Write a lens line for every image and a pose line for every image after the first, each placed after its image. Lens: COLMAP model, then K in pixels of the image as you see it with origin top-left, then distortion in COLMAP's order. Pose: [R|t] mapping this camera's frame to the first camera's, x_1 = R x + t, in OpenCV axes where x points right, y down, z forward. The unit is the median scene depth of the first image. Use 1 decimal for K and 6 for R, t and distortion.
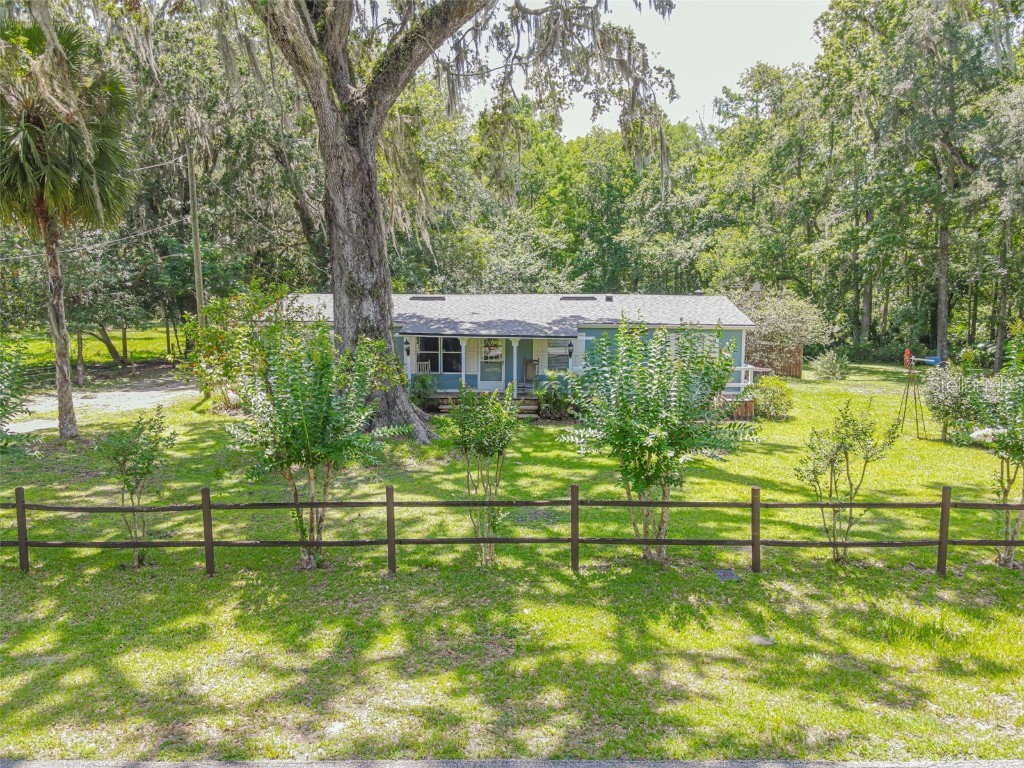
lens RADIAL K [[747.6, 0, 512.0], [0, 747.6, 384.0], [0, 0, 1]] dist [0.008318, -0.002117]
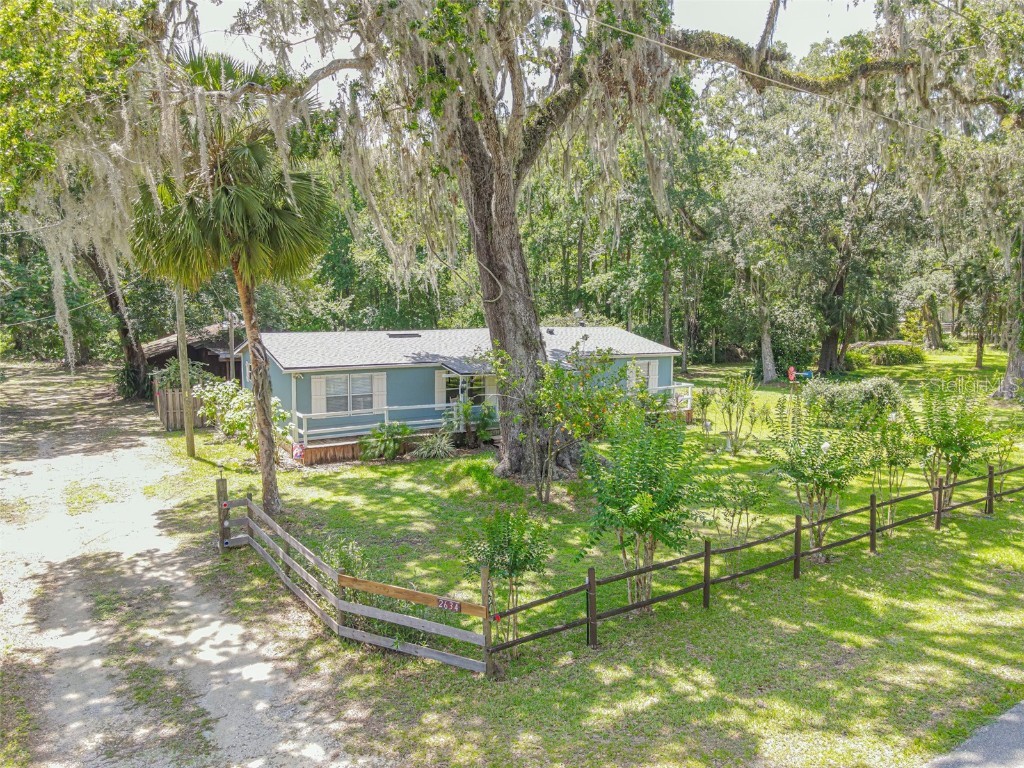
lens RADIAL K [[725.4, 0, 512.0], [0, 725.4, 384.0], [0, 0, 1]] dist [0.012700, 0.000062]
pose [[0.821889, -0.050030, 0.567446, -1.727770], [0.051487, 0.998583, 0.013468, -0.158087], [-0.567316, 0.018147, 0.823300, 0.227090]]
